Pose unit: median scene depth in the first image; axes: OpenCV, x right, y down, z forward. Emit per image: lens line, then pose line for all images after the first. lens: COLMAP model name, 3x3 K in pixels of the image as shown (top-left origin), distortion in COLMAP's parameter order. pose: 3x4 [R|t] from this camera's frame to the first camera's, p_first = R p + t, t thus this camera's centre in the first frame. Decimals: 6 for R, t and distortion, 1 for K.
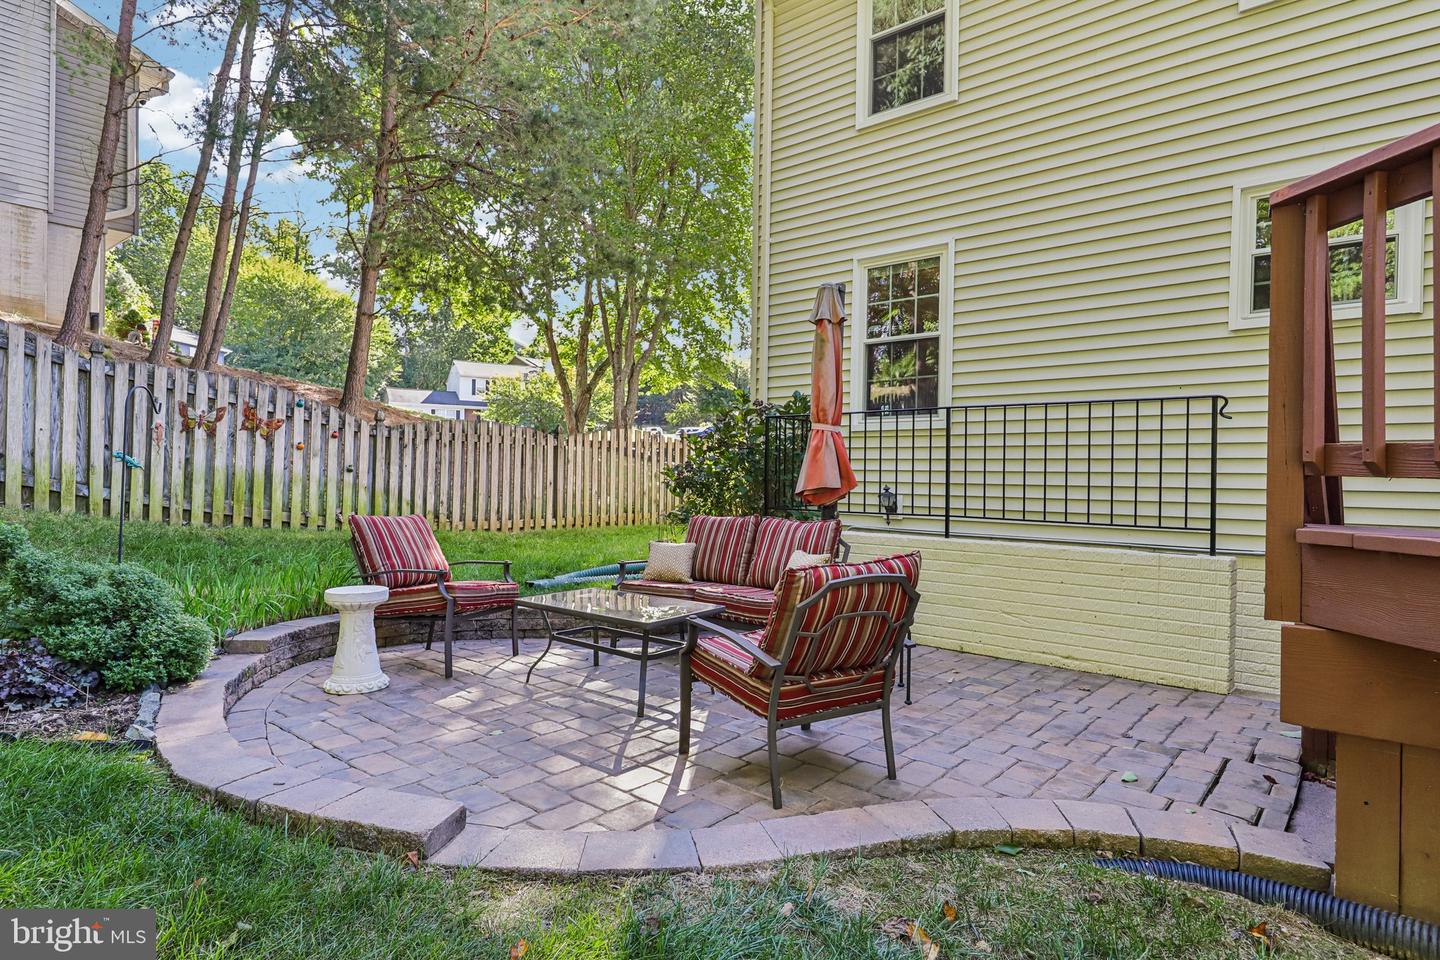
lens RADIAL K [[789.2, 0, 720.0], [0, 789.2, 480.0], [0, 0, 1]] dist [0.020549, 0.000047]
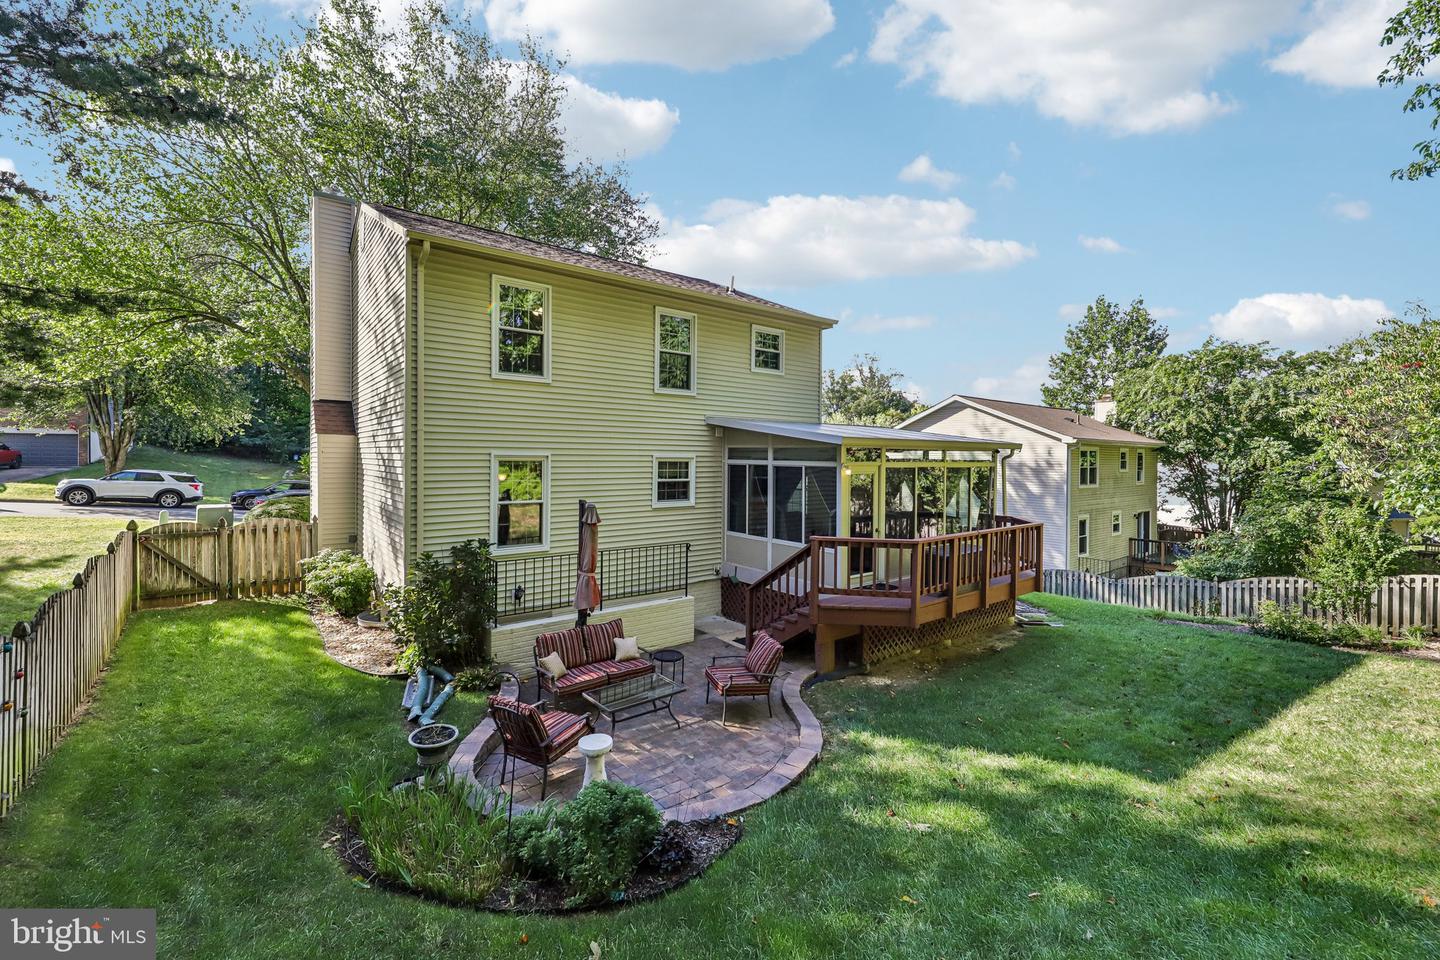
lens RADIAL K [[596.9, 0, 721.4], [0, 596.9, 465.0], [0, 0, 1]] dist [-0.000676, -0.000544]
pose [[0.204668, -0.031721, 0.978317, -0.992299], [-0.006849, 0.999404, 0.033838, -0.308629], [-0.978807, -0.013626, 0.204329, 0.267345]]
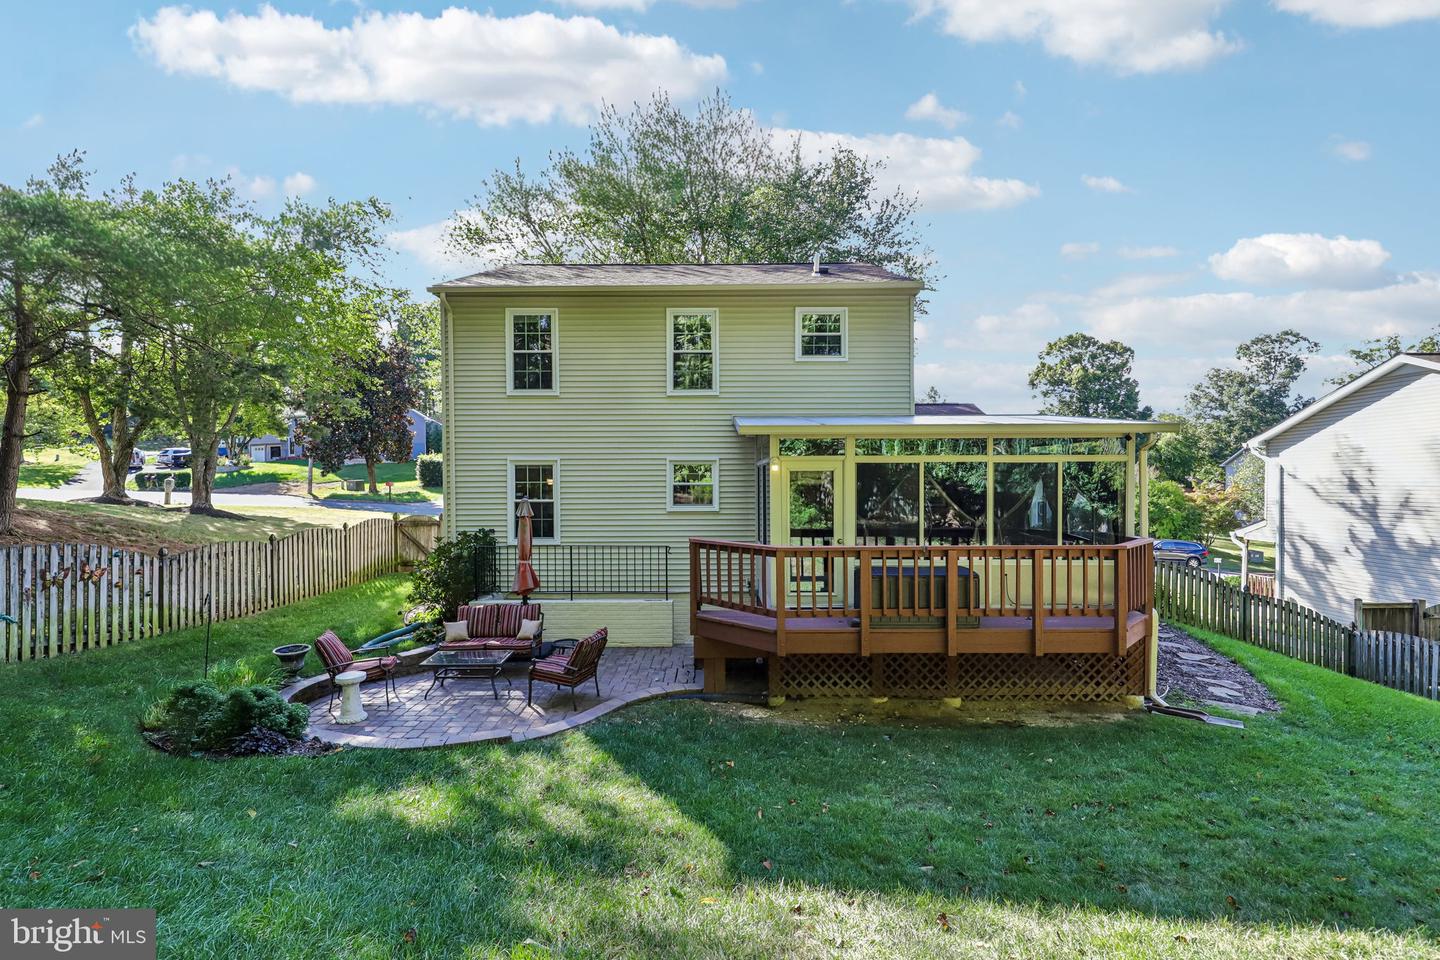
lens RADIAL K [[654.2, 0, 717.7], [0, 654.2, 486.2], [0, 0, 1]] dist [0.001090, 0.000386]
pose [[0.761428, -0.029619, 0.647572, -0.510175], [0.017966, 0.999536, 0.024593, -0.247109], [-0.648000, -0.007091, 0.761607, -0.618916]]
